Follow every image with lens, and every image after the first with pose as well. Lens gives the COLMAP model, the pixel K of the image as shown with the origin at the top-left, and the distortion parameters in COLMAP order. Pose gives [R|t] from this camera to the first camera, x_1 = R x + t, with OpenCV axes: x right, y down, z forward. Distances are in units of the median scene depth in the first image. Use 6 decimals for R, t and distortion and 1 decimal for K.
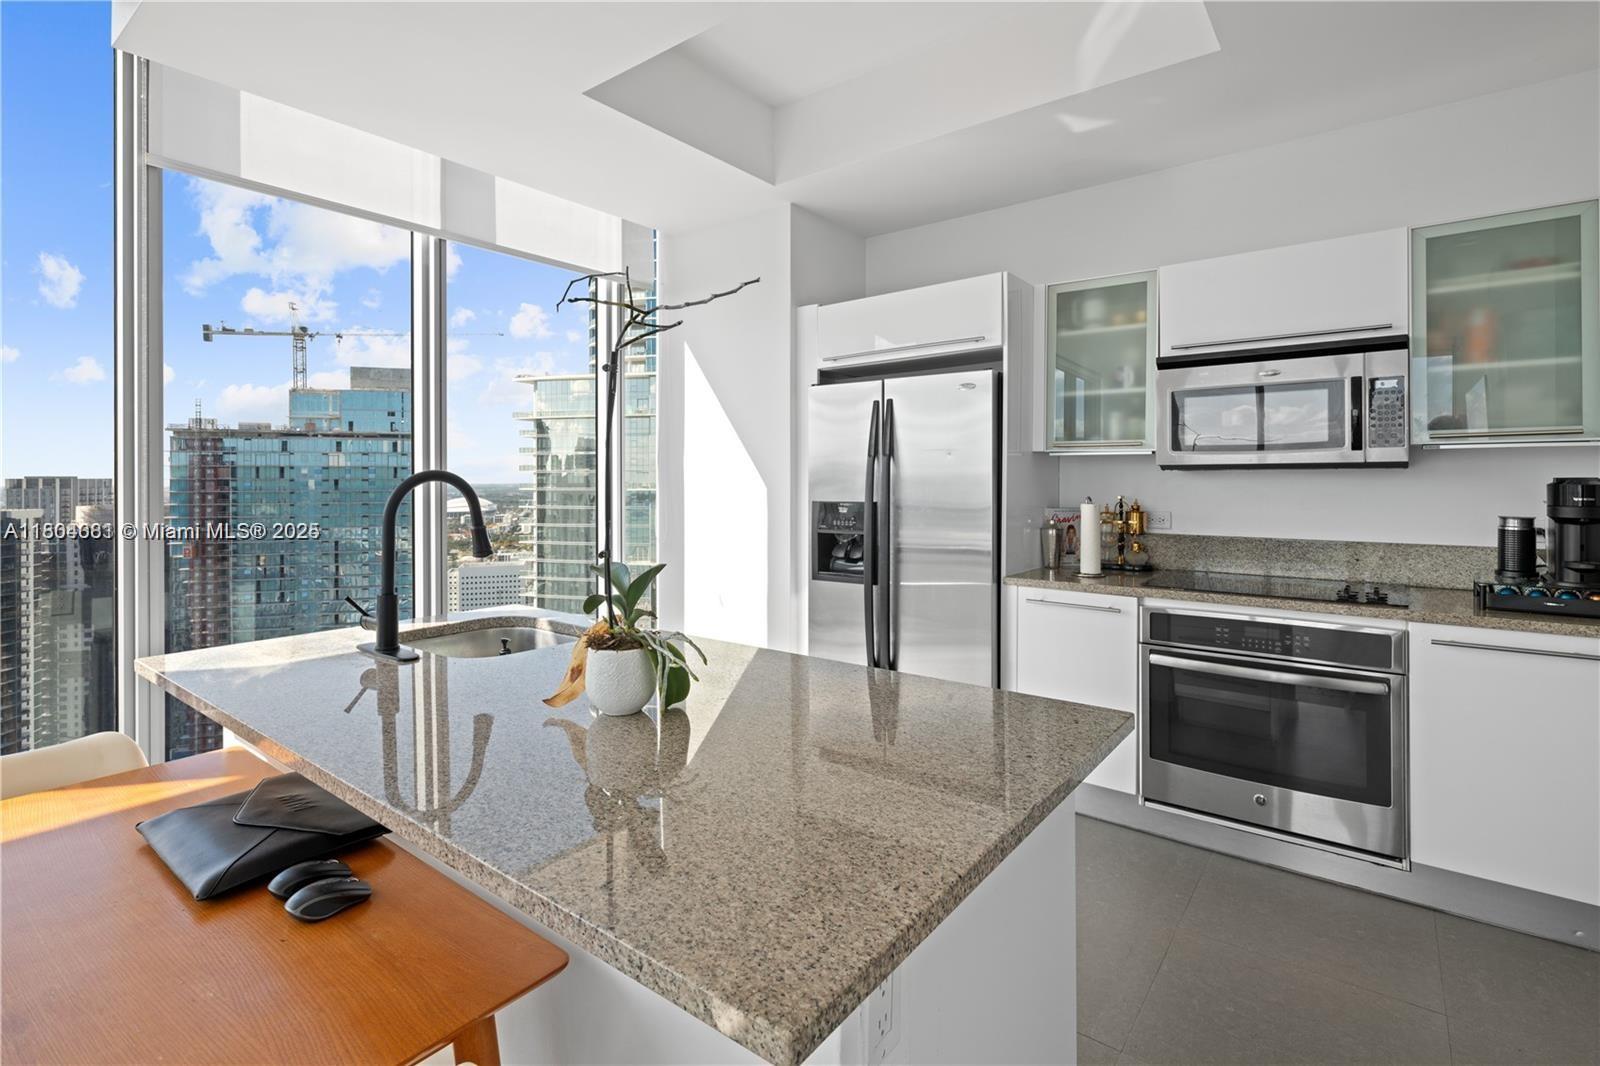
lens RADIAL K [[758.6, 0, 801.9], [0, 758.6, 478.4], [0, 0, 1]] dist [0.001148, -0.001353]
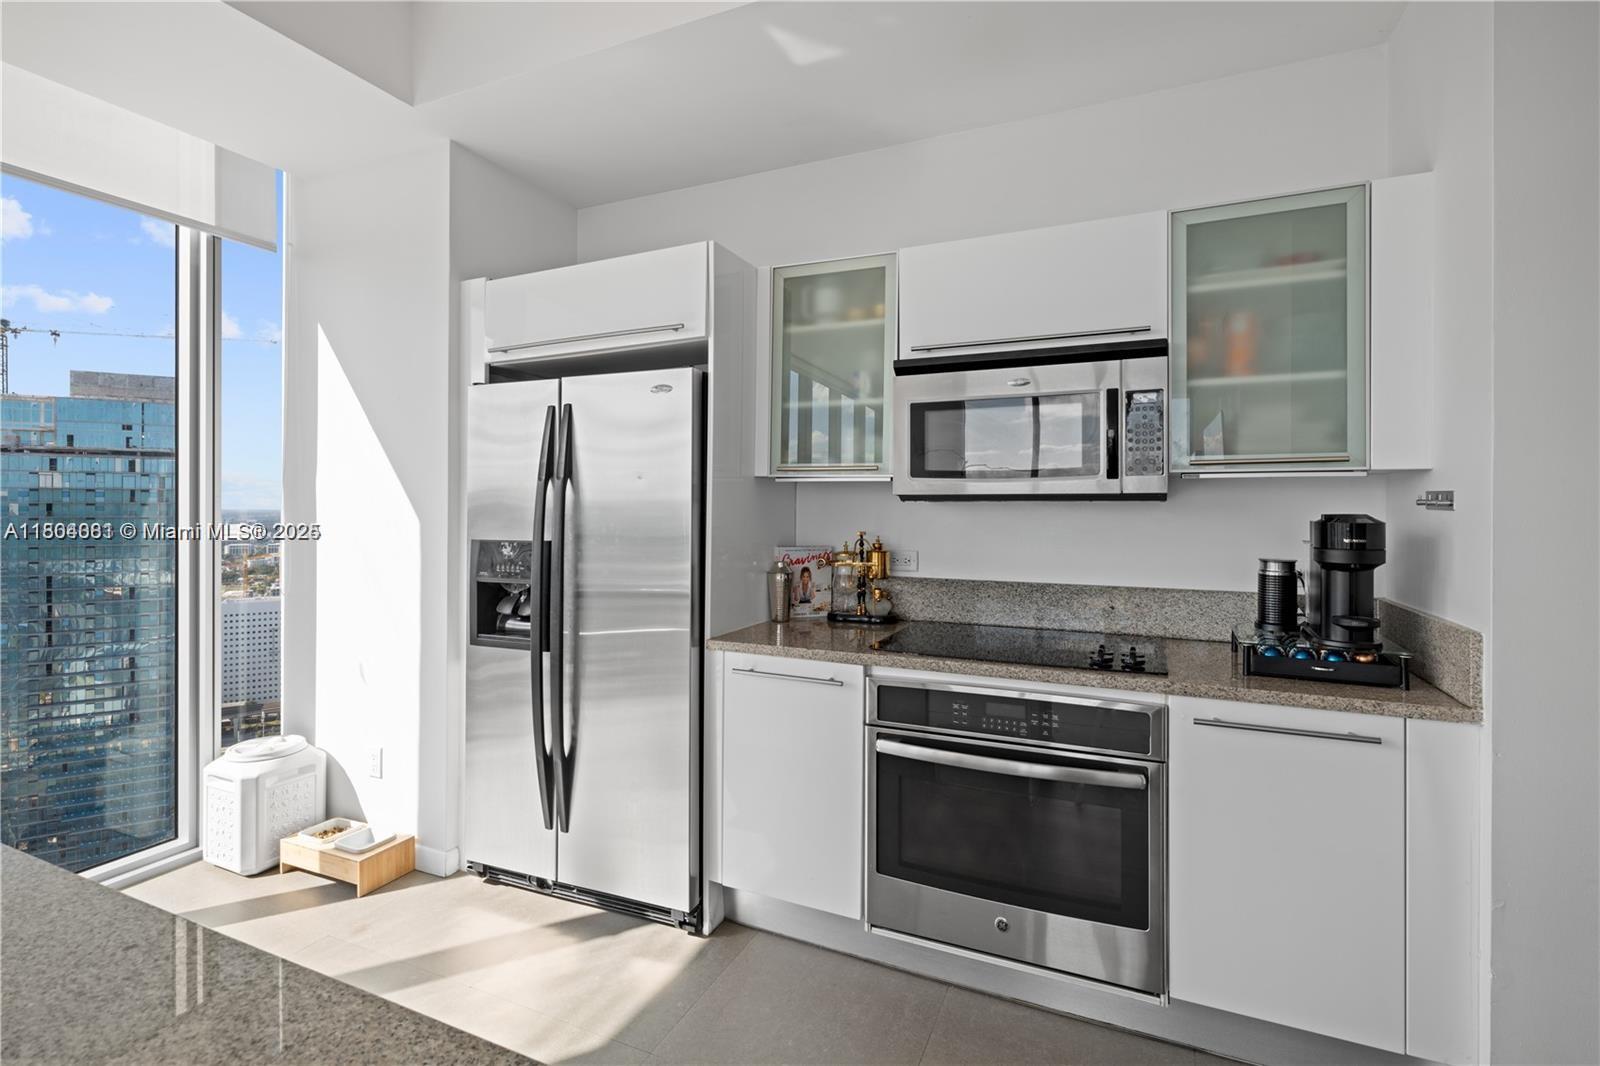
lens RADIAL K [[745.4, 0, 797.8], [0, 745.4, 503.0], [0, 0, 1]] dist [-0.002215, -0.000198]
pose [[0.973941, 0.005494, 0.226735, 0.187594], [-0.004896, 0.999983, -0.003203, -0.005768], [-0.226749, 0.002010, 0.973951, 0.252589]]
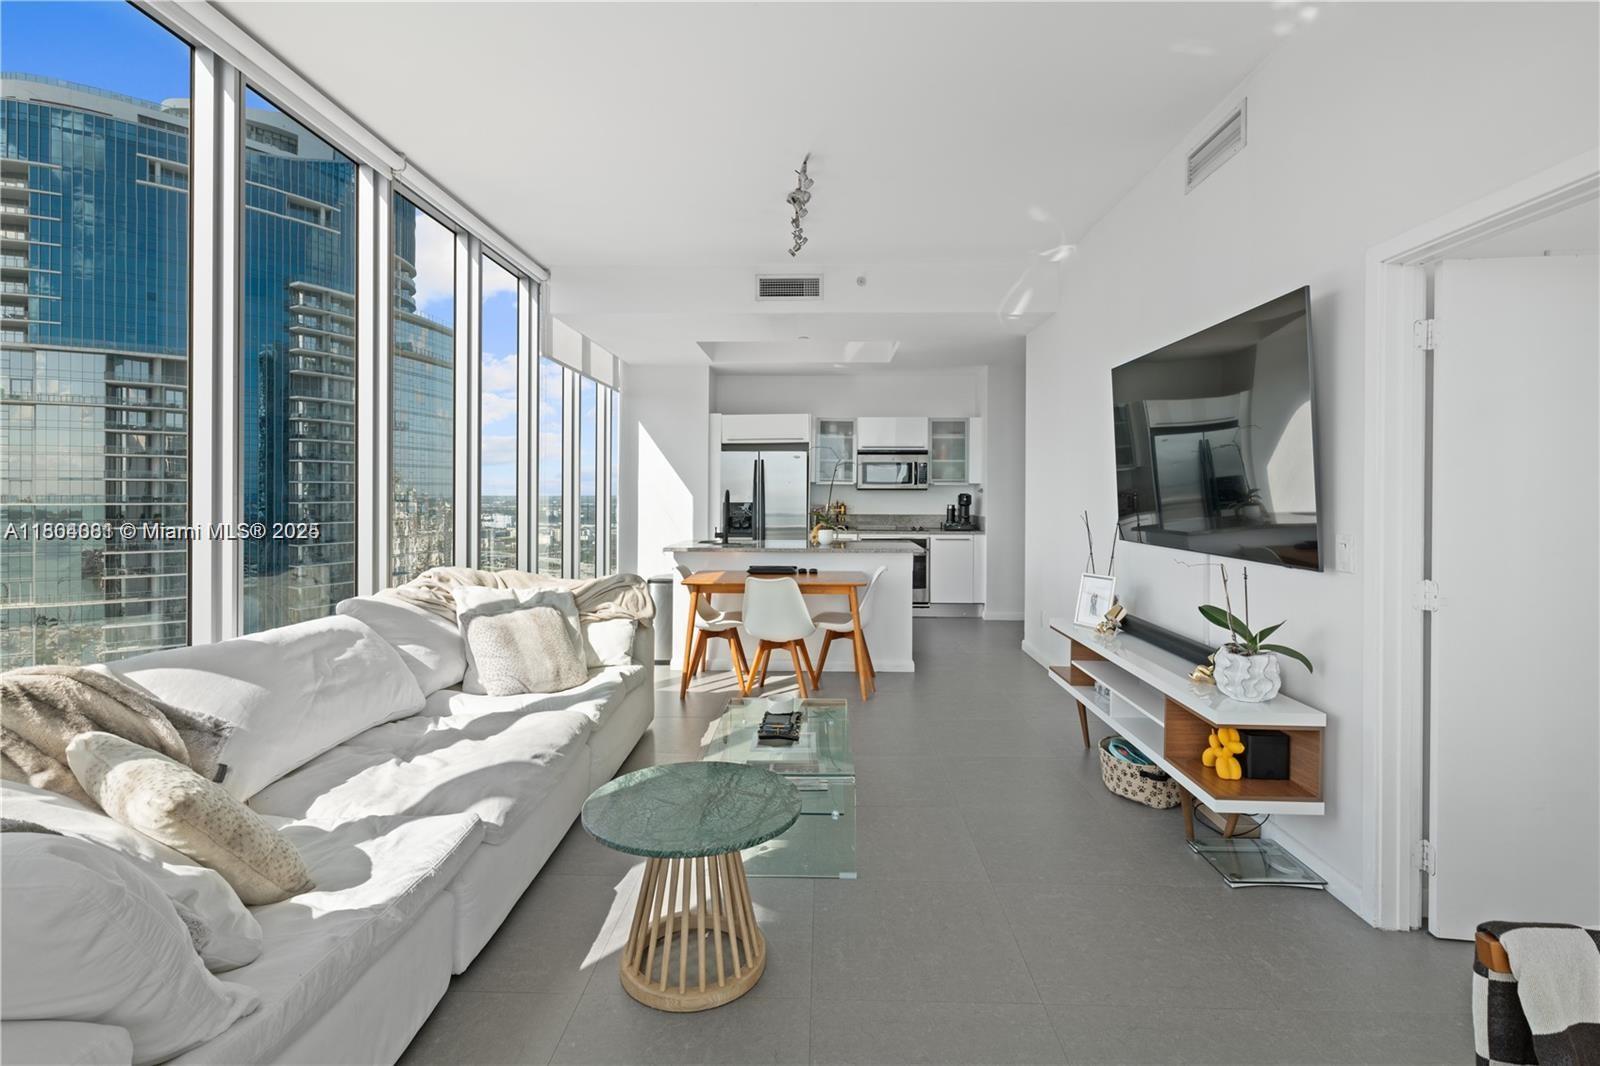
lens RADIAL K [[745.4, 0, 797.8], [0, 745.4, 503.0], [0, 0, 1]] dist [-0.002215, -0.000198]
pose [[0.820706, 0.003166, 0.571342, -1.260876], [-0.007070, 0.999964, 0.004615, 0.024817], [-0.571307, -0.007827, 0.820699, -1.113855]]
